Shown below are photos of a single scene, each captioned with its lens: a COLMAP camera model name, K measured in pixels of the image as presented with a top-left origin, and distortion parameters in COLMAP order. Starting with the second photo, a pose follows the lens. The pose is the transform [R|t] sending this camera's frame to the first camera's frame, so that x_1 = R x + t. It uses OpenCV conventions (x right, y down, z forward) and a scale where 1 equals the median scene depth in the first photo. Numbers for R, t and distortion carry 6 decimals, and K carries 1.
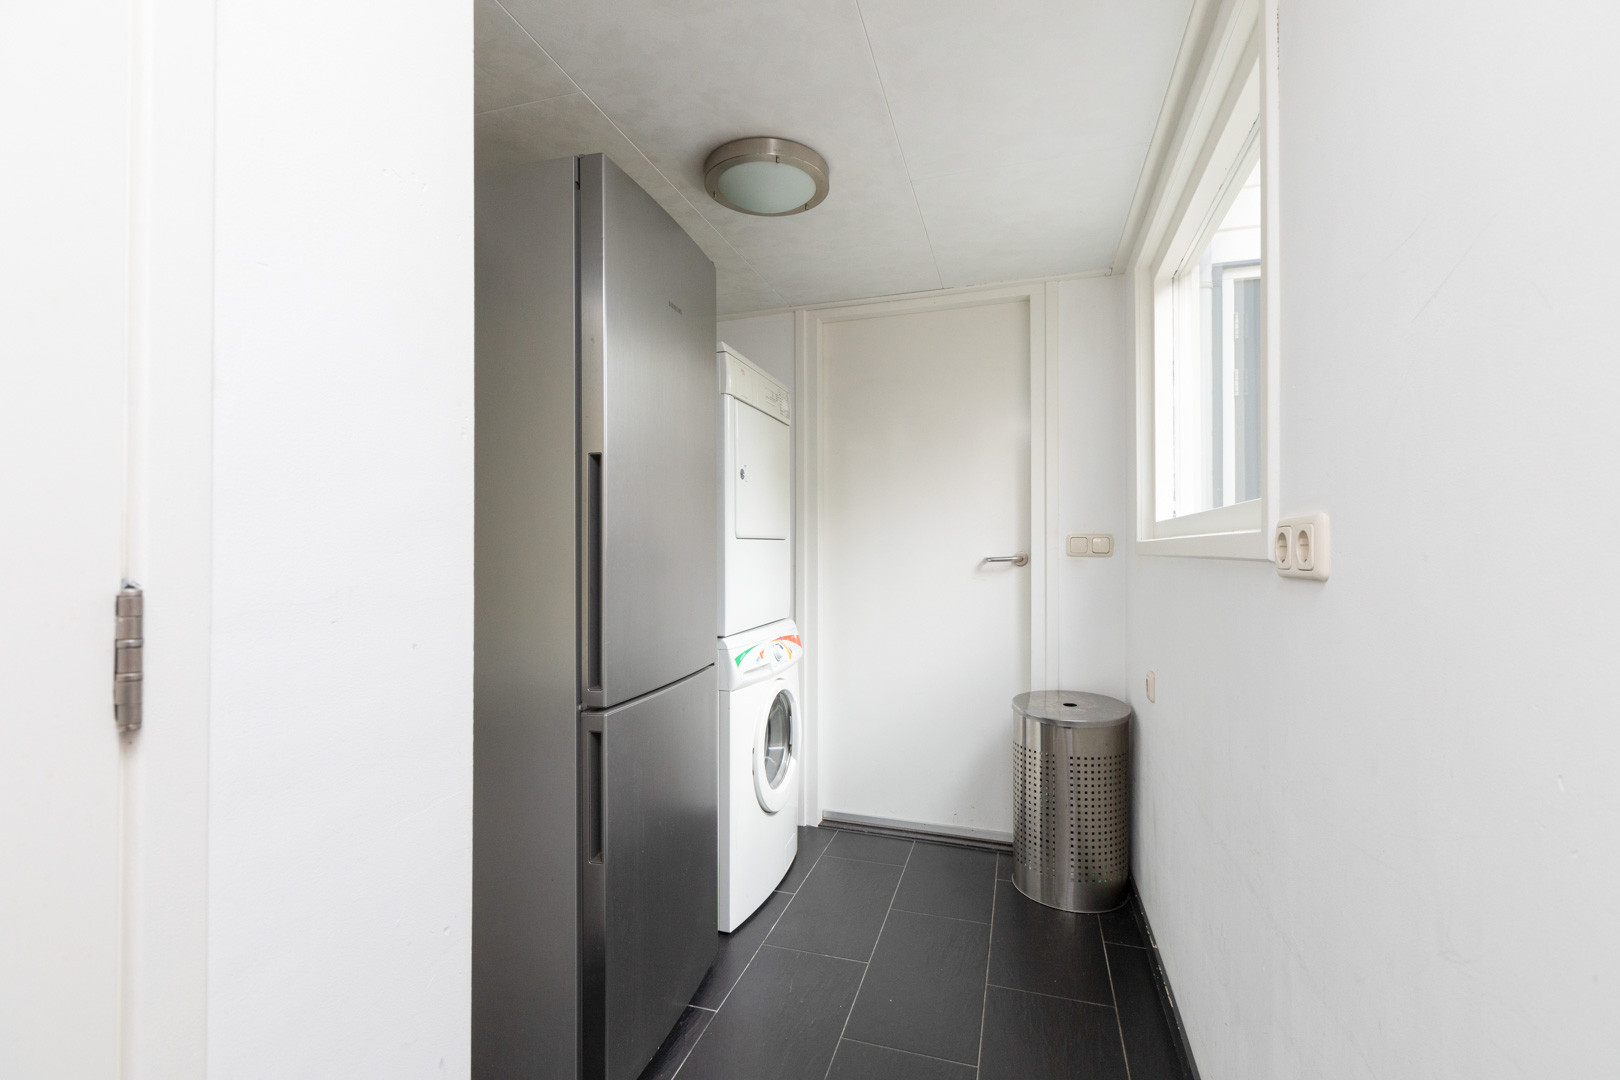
lens RADIAL K [[739.9, 0, 810.0], [0, 739.9, 547.2], [0, 0, 1]] dist [-0.002081, -0.000054]
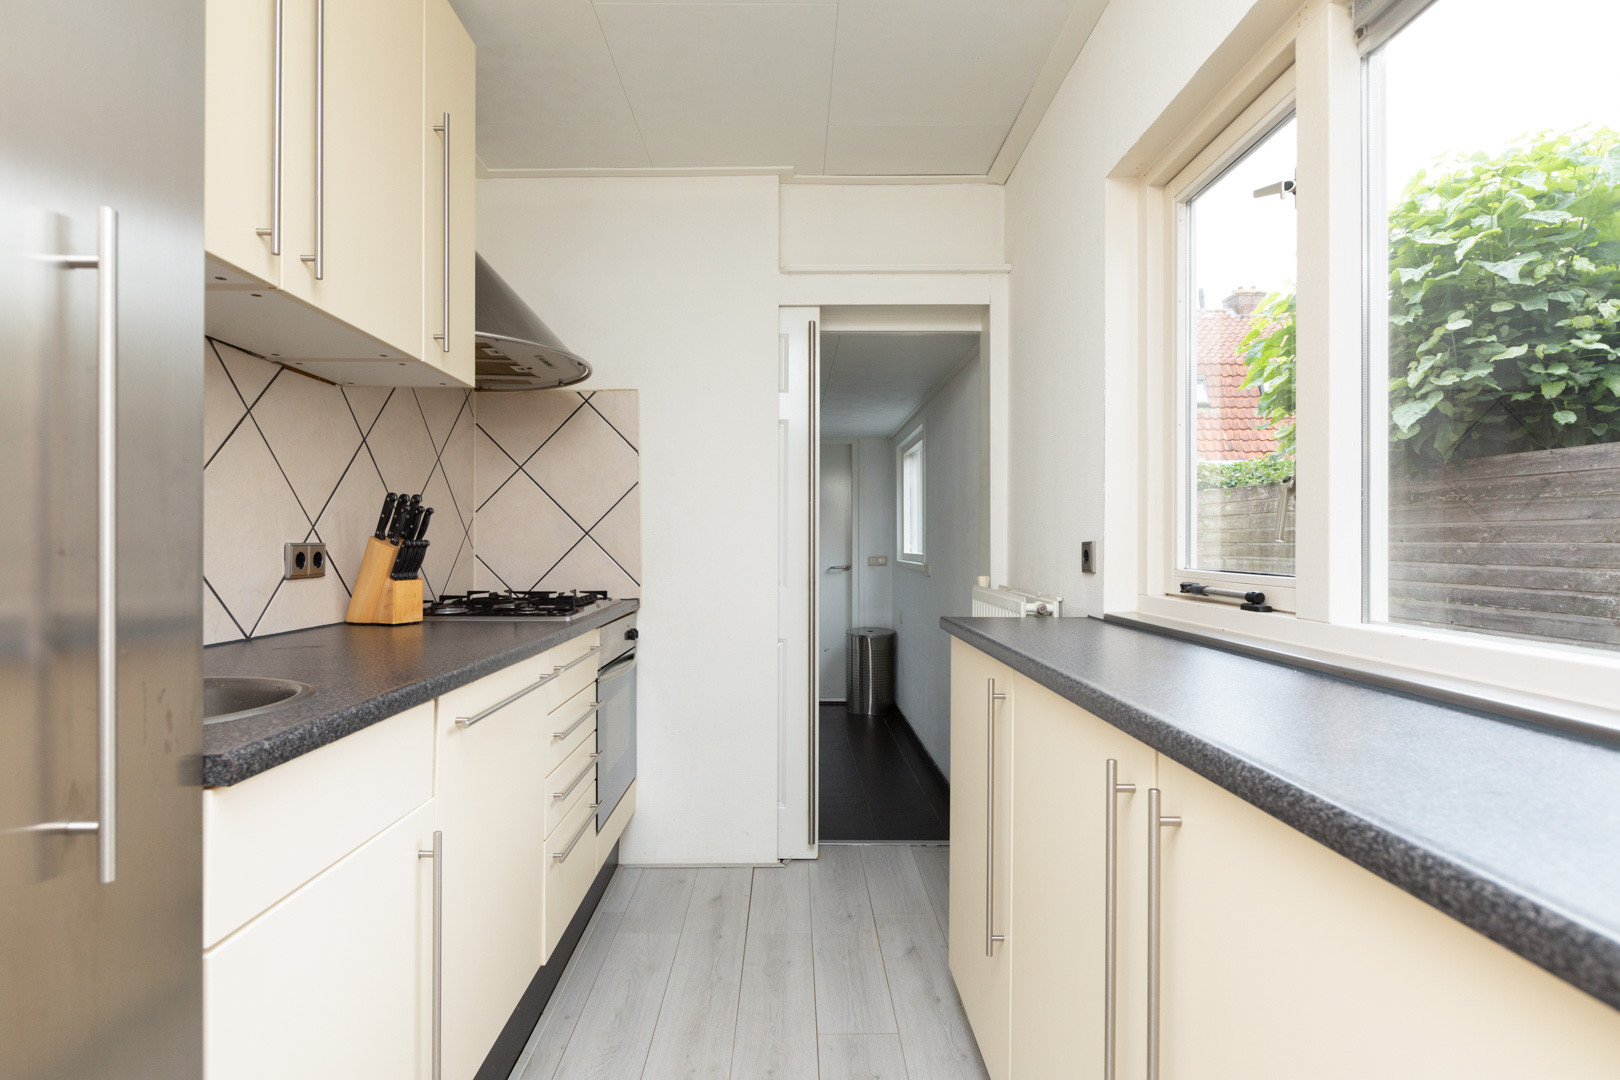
lens RADIAL K [[891.3, 0, 809.3], [0, 891.3, 539.5], [0, 0, 1]] dist [-0.002528, -0.000506]
pose [[0.951545, 0.004909, 0.307472, -0.632985], [-0.005095, 0.999987, -0.000199, -0.065720], [-0.307469, -0.001377, 0.951557, -1.466728]]
